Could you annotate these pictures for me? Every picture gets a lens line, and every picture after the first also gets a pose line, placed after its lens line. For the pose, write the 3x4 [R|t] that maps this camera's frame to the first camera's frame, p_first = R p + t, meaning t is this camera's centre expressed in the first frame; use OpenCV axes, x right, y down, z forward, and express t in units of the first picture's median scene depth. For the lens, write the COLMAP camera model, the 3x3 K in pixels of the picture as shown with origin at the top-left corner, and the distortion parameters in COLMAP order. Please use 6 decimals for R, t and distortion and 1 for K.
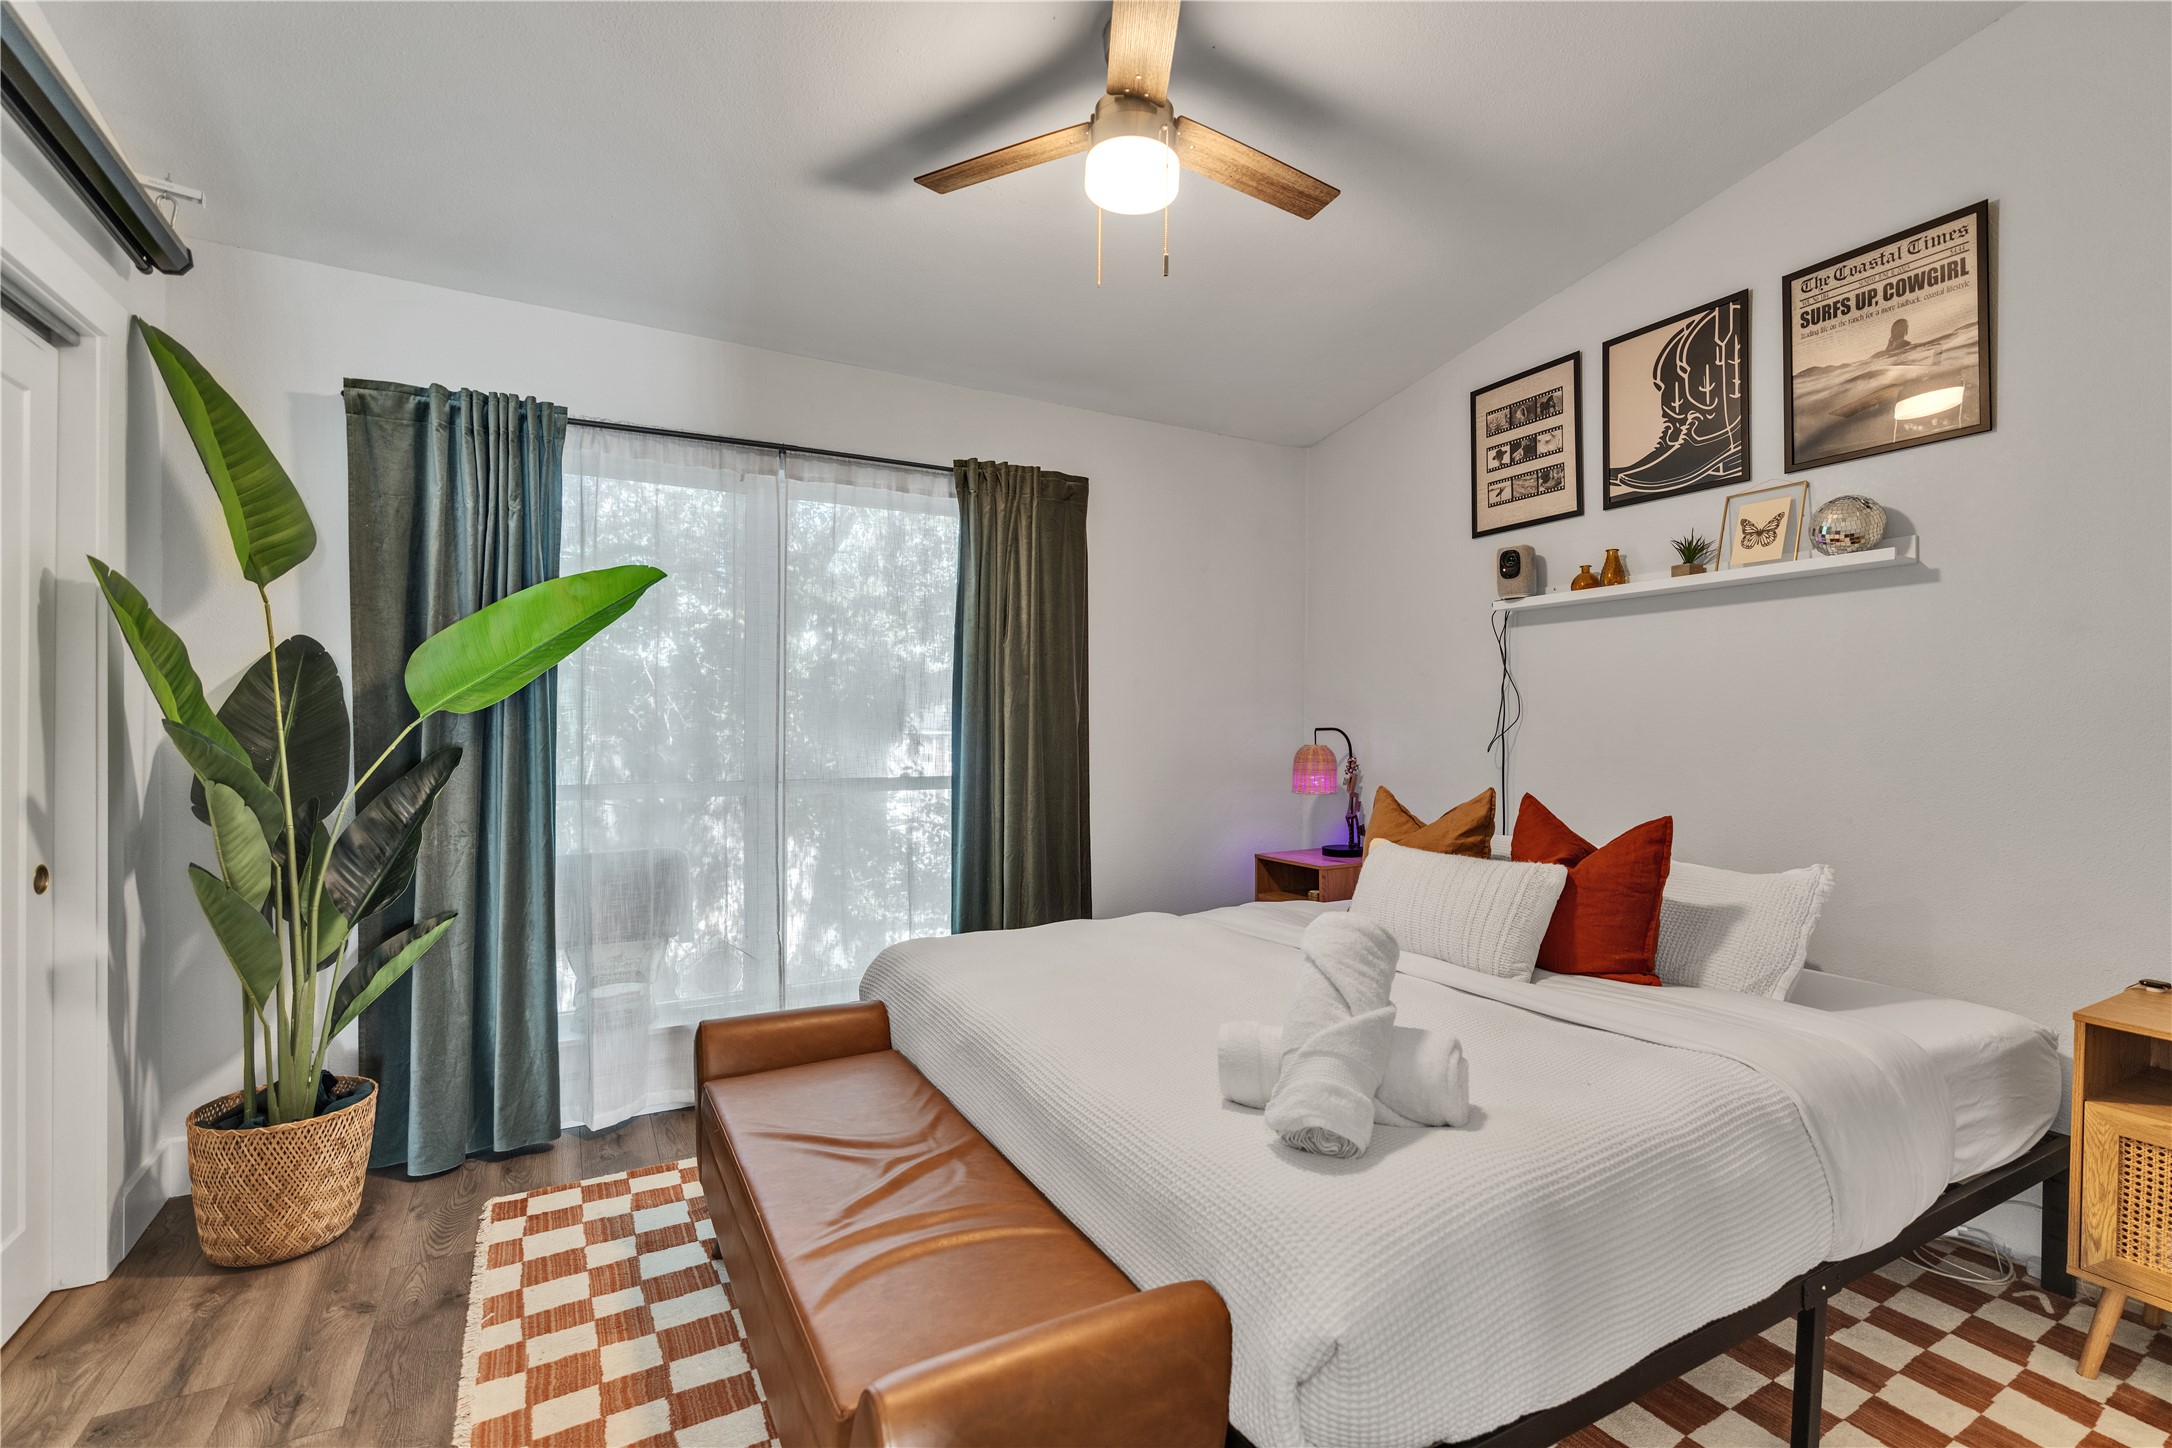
lens RADIAL K [[925.8, 0, 1088.6], [0, 925.8, 729.9], [0, 0, 1]] dist [-0.011484, 0.000235]
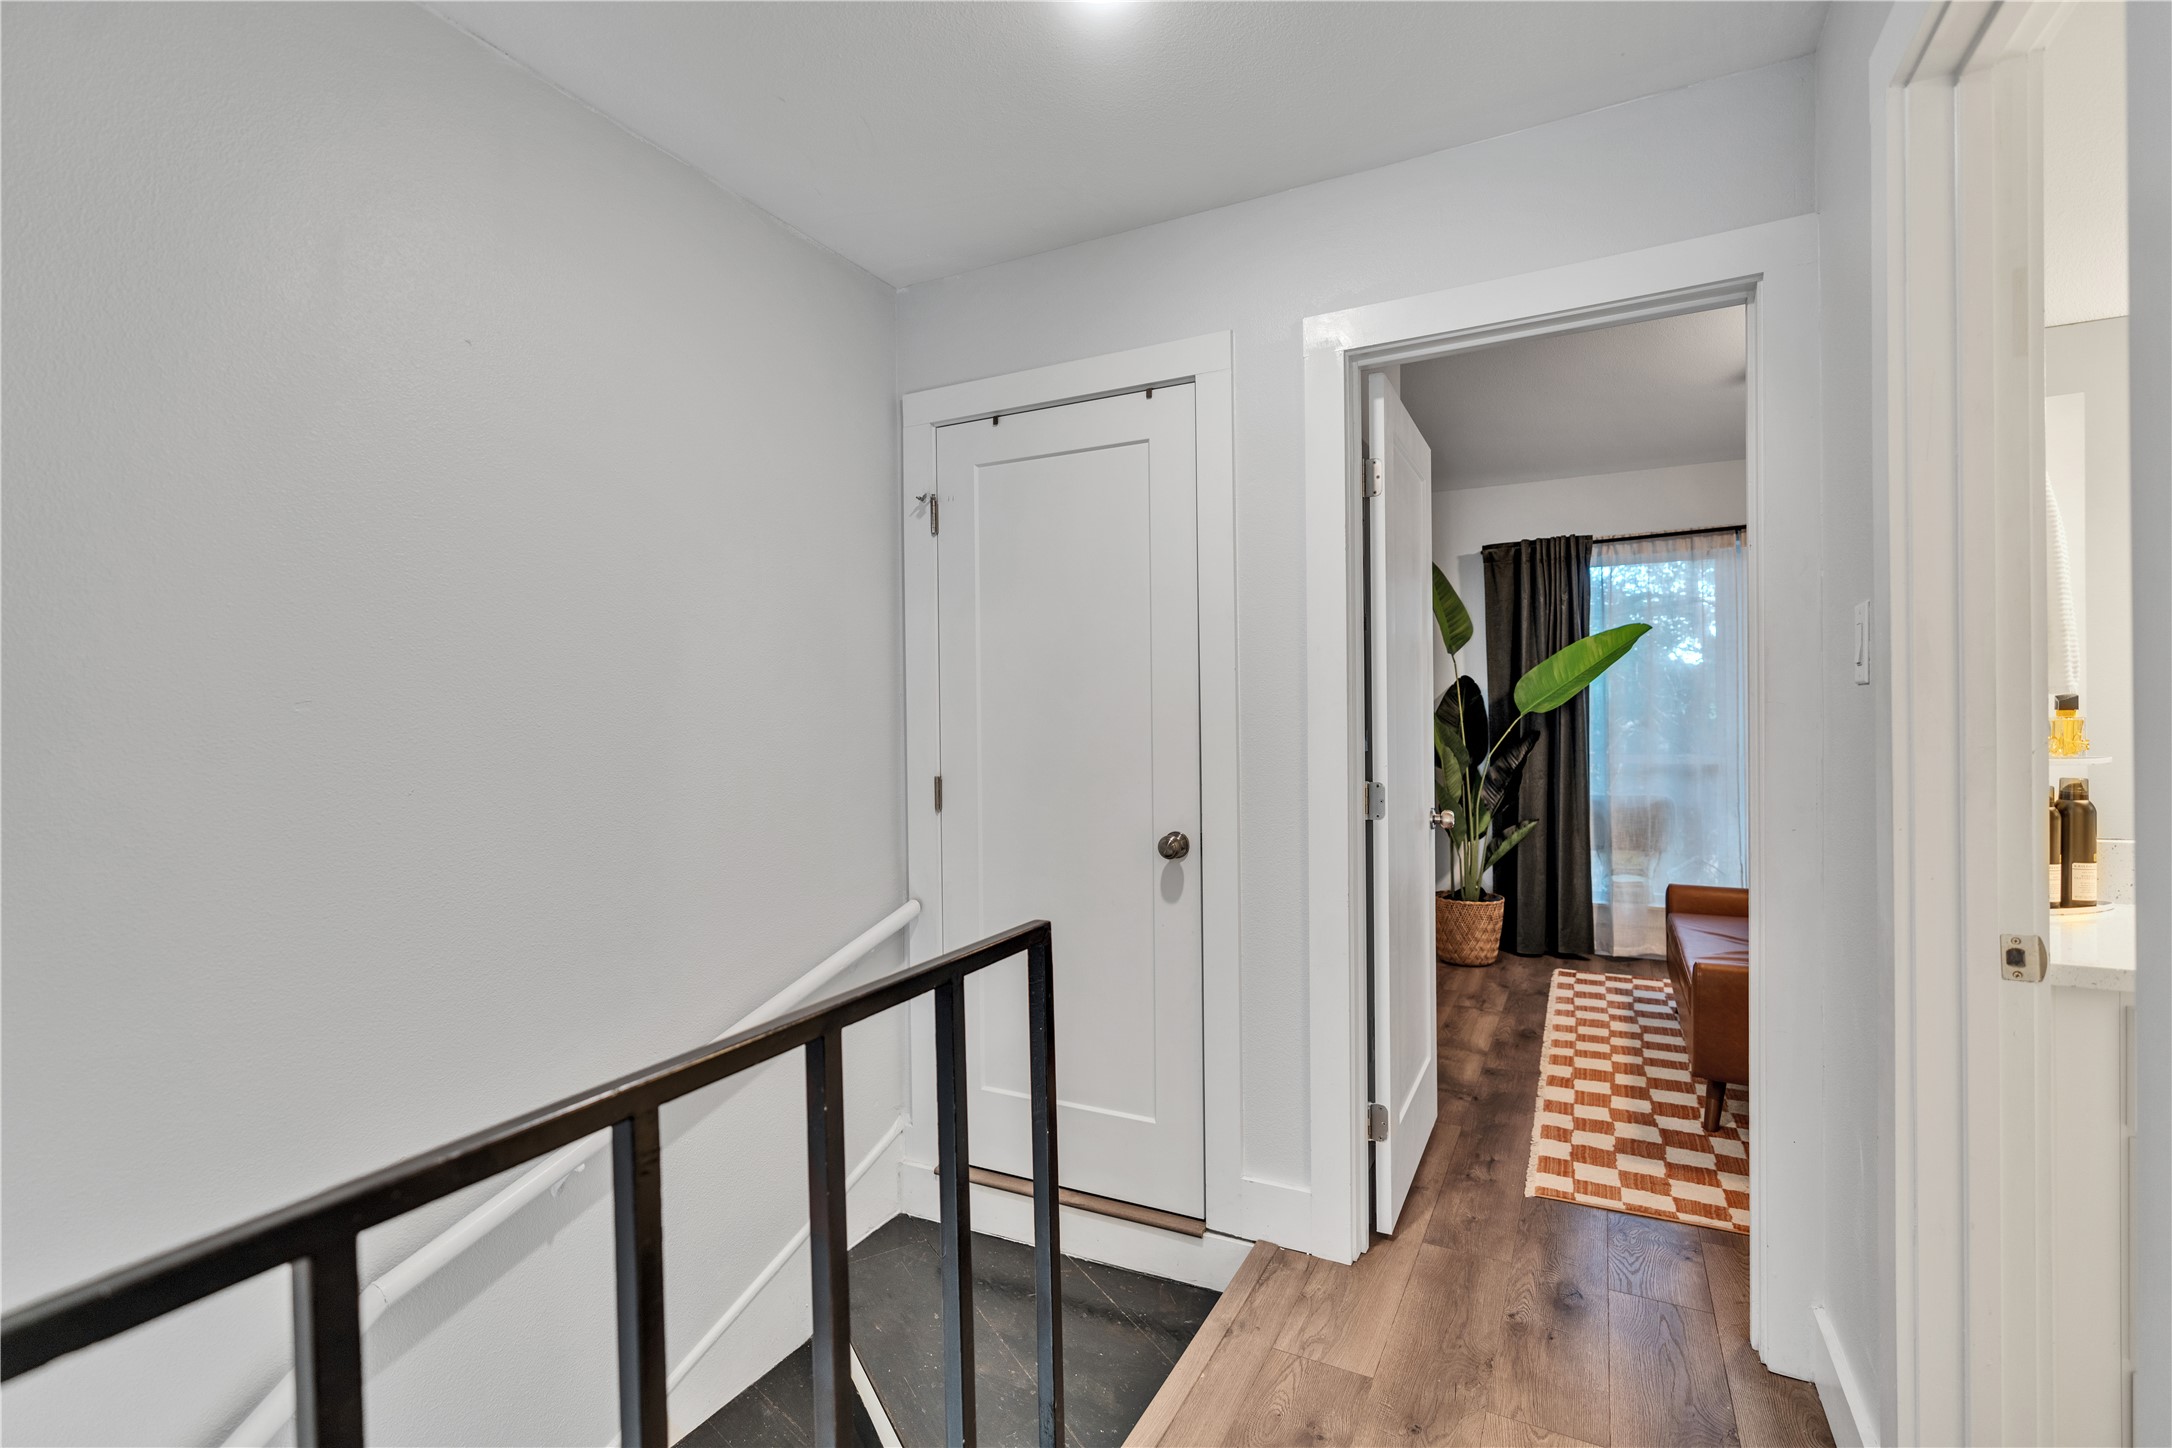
lens RADIAL K [[969.2, 0, 1090.4], [0, 969.2, 728.2], [0, 0, 1]] dist [-0.010181, 0.001481]
pose [[0.536308, -0.002819, -0.844017, 0.509288], [0.013911, 0.999888, 0.005500, -0.010320], [0.843908, -0.014691, 0.536288, -0.860569]]
